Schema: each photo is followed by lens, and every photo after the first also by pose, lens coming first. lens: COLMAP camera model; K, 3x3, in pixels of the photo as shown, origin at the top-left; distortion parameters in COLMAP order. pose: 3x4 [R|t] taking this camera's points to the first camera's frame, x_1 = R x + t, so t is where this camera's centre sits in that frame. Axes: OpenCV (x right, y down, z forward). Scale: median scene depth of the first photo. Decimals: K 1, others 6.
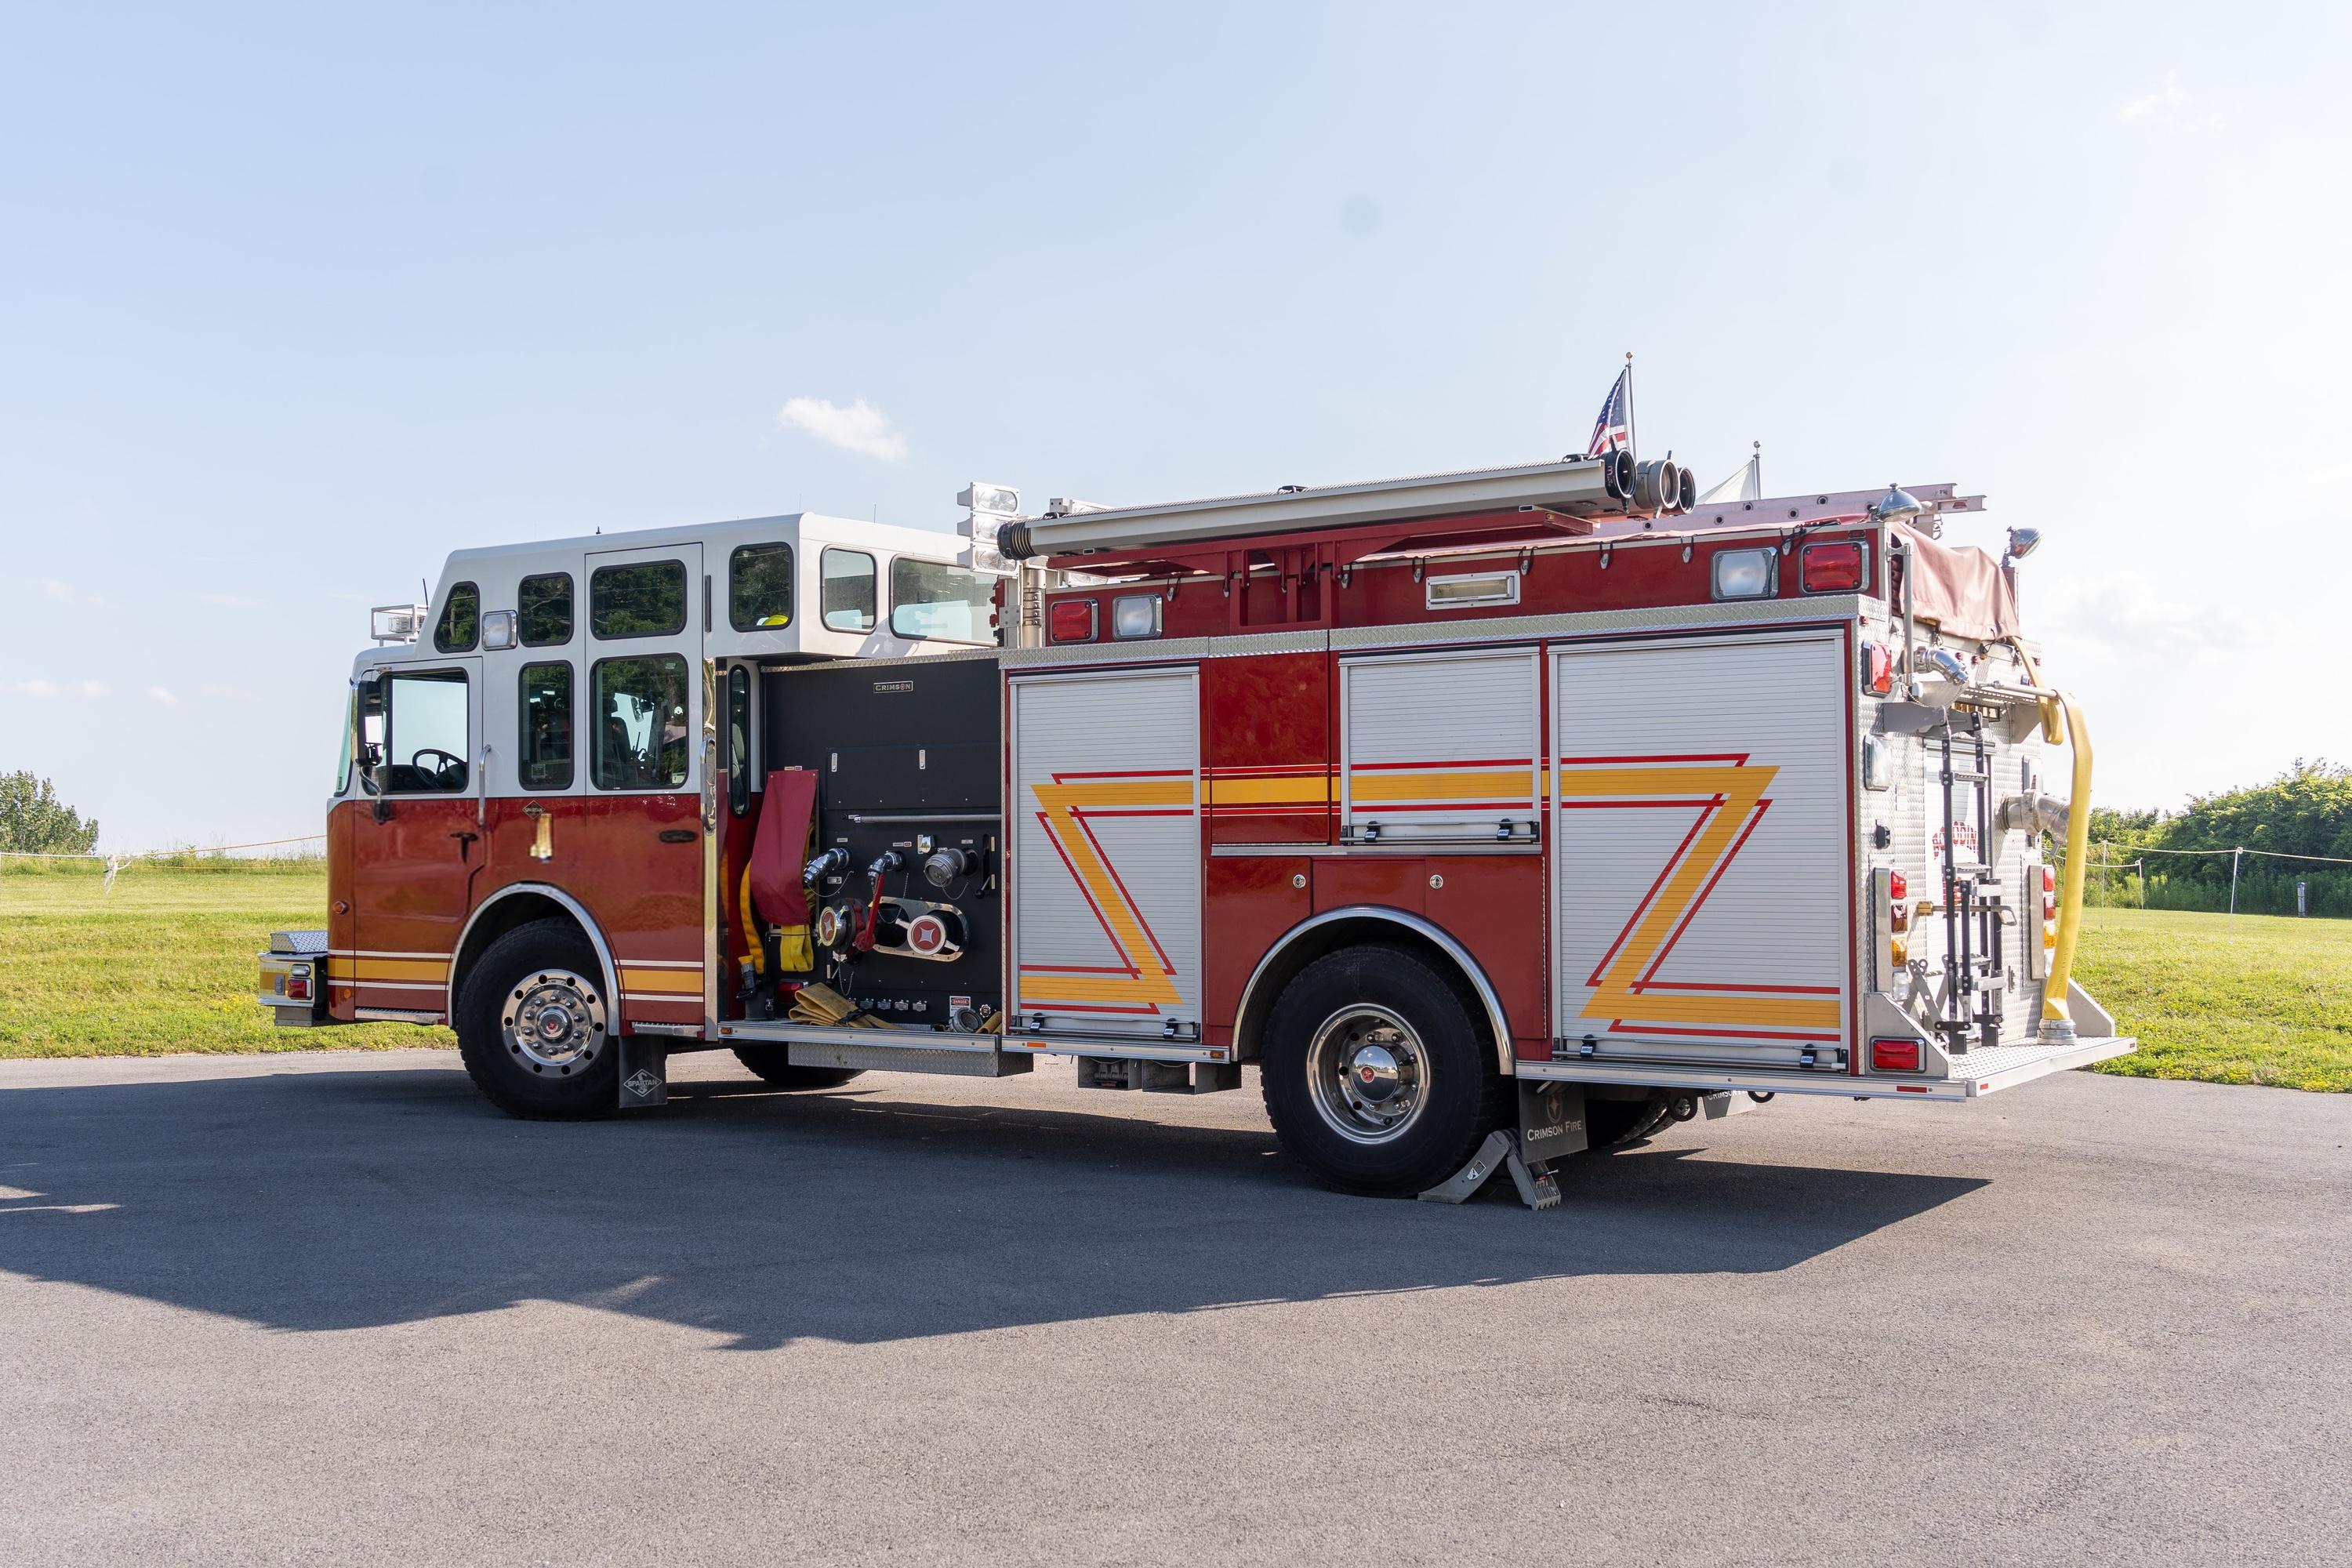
lens RADIAL K [[2432.7, 0, 1145.5], [0, 2432.7, 776.9], [0, 0, 1]] dist [0.001513, 0.002855]
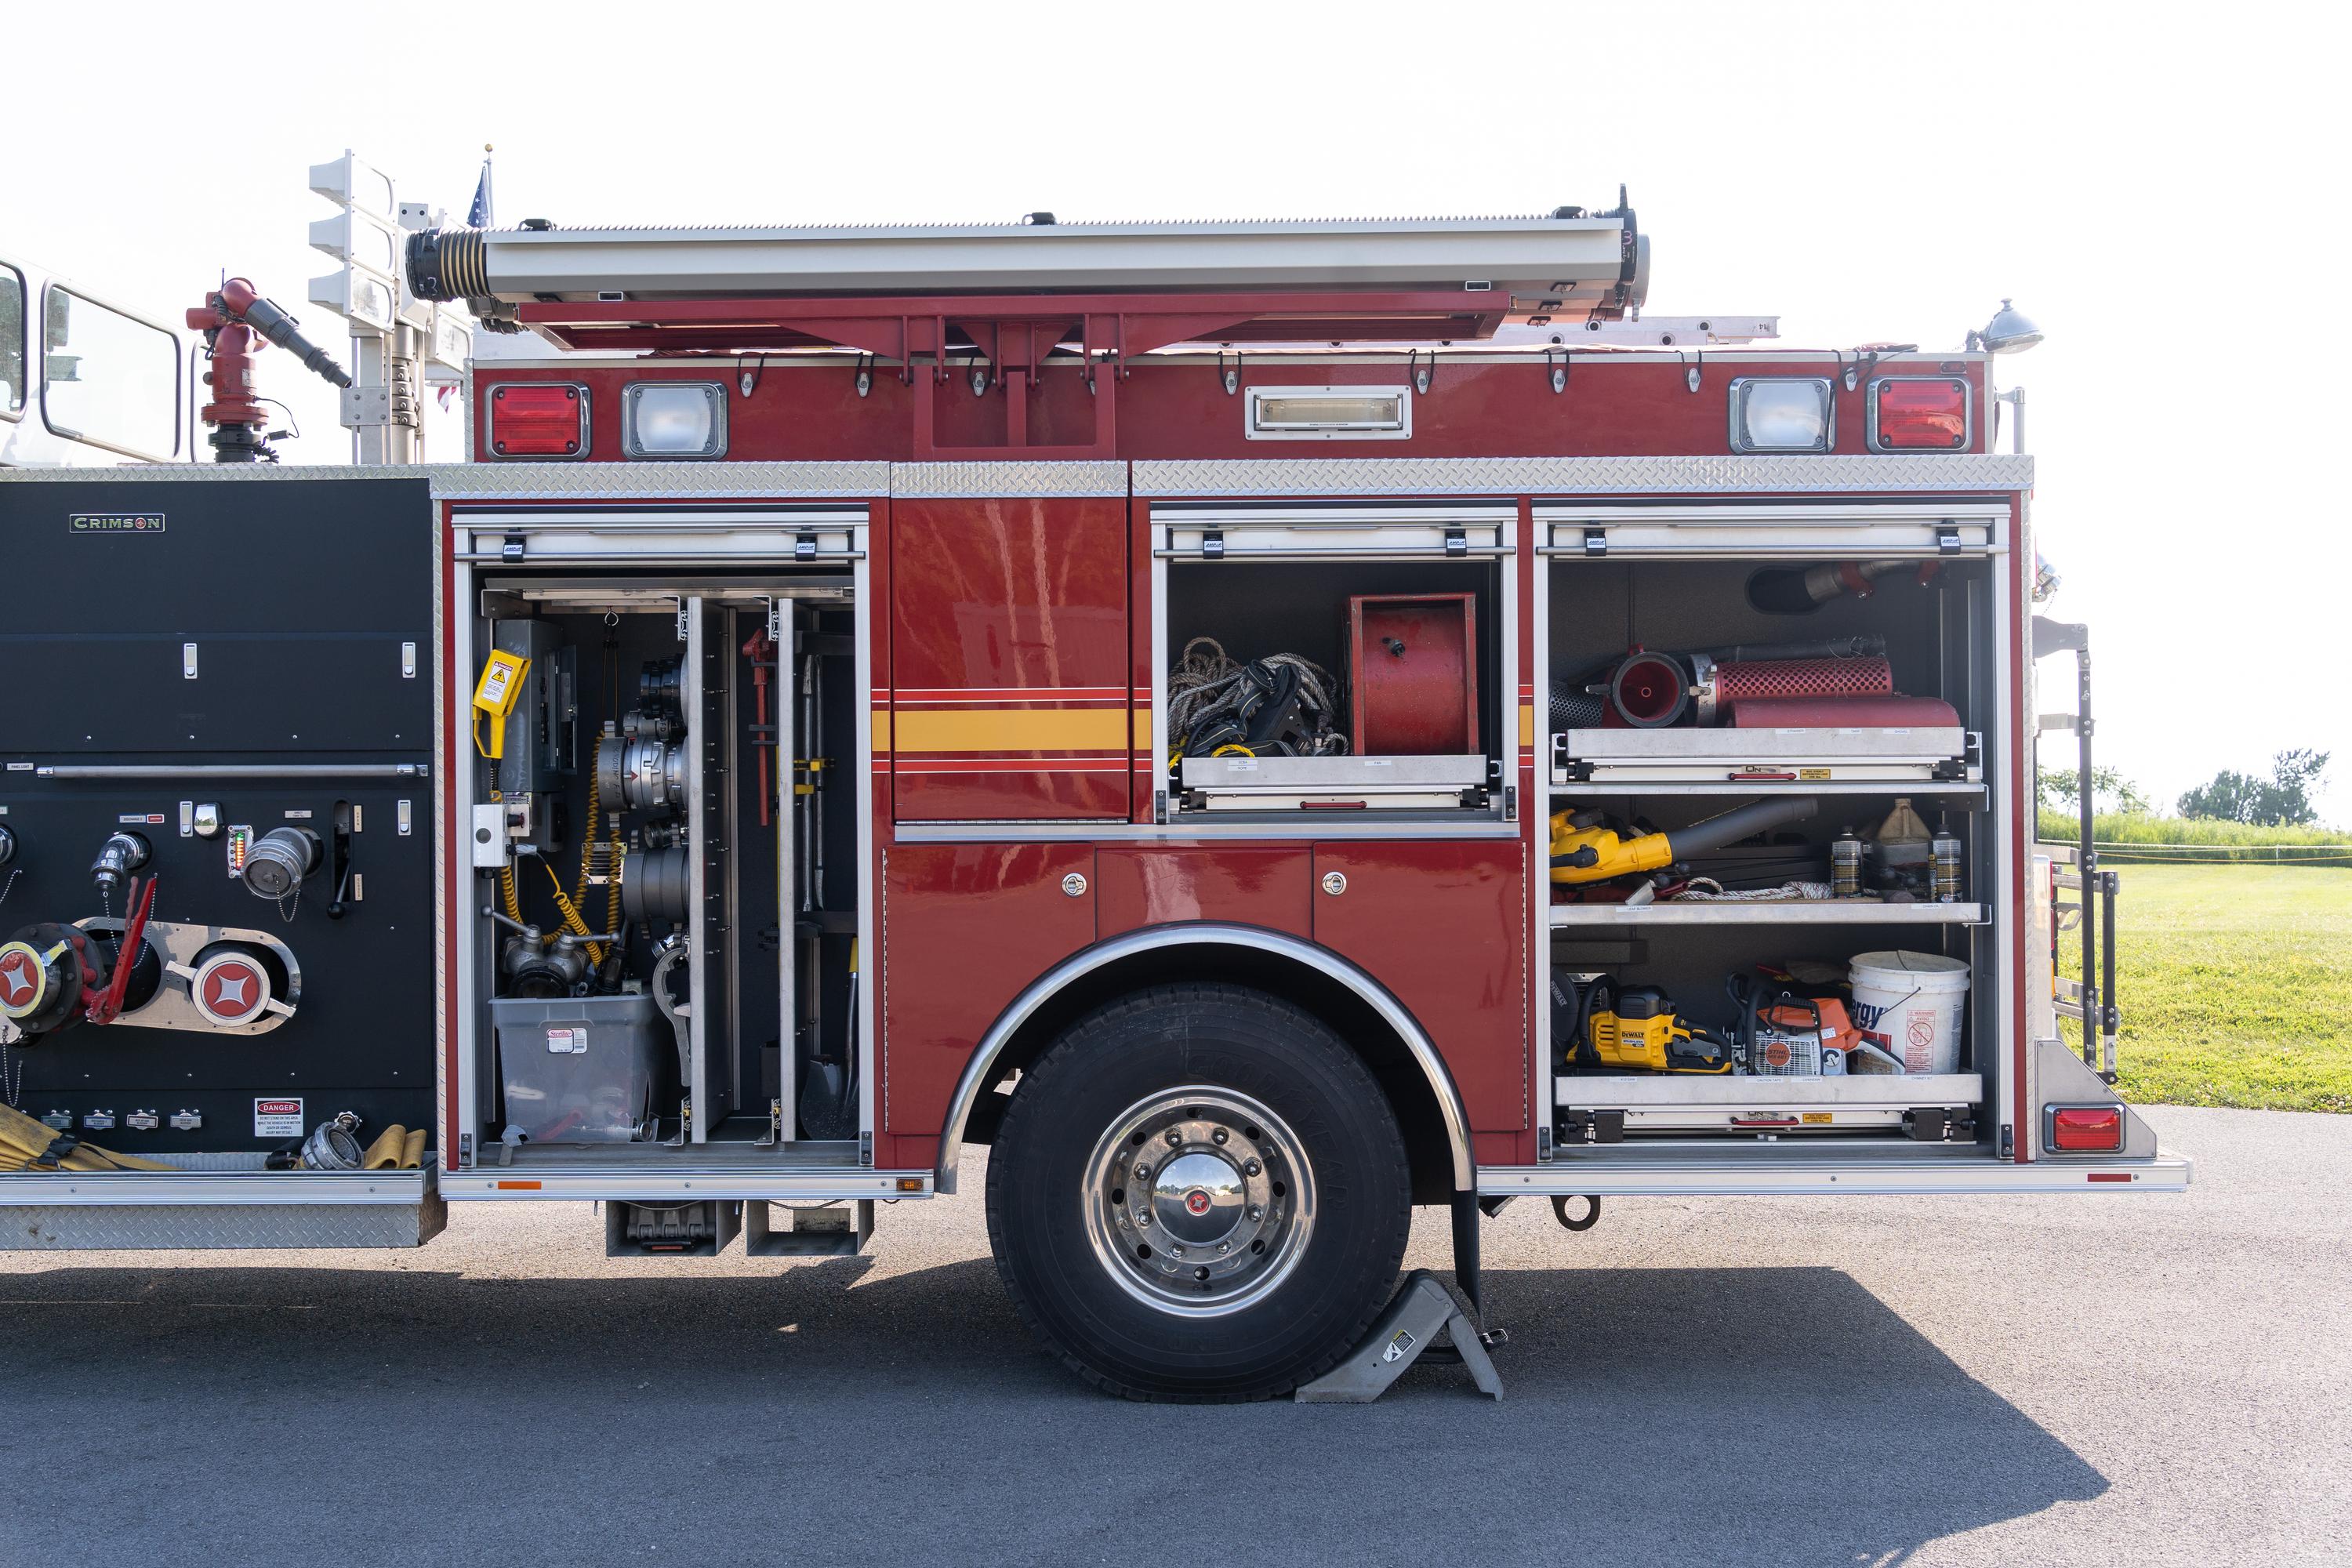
lens RADIAL K [[2718.3, 0, 1162.2], [0, 2718.3, 774.0], [0, 0, 1]] dist [-0.003287, -0.004630]
pose [[0.825690, 0.000022, 0.564124, -0.280823], [-0.016496, 0.999573, 0.024106, -0.000237], [-0.563883, -0.029210, 0.825338, 0.426388]]
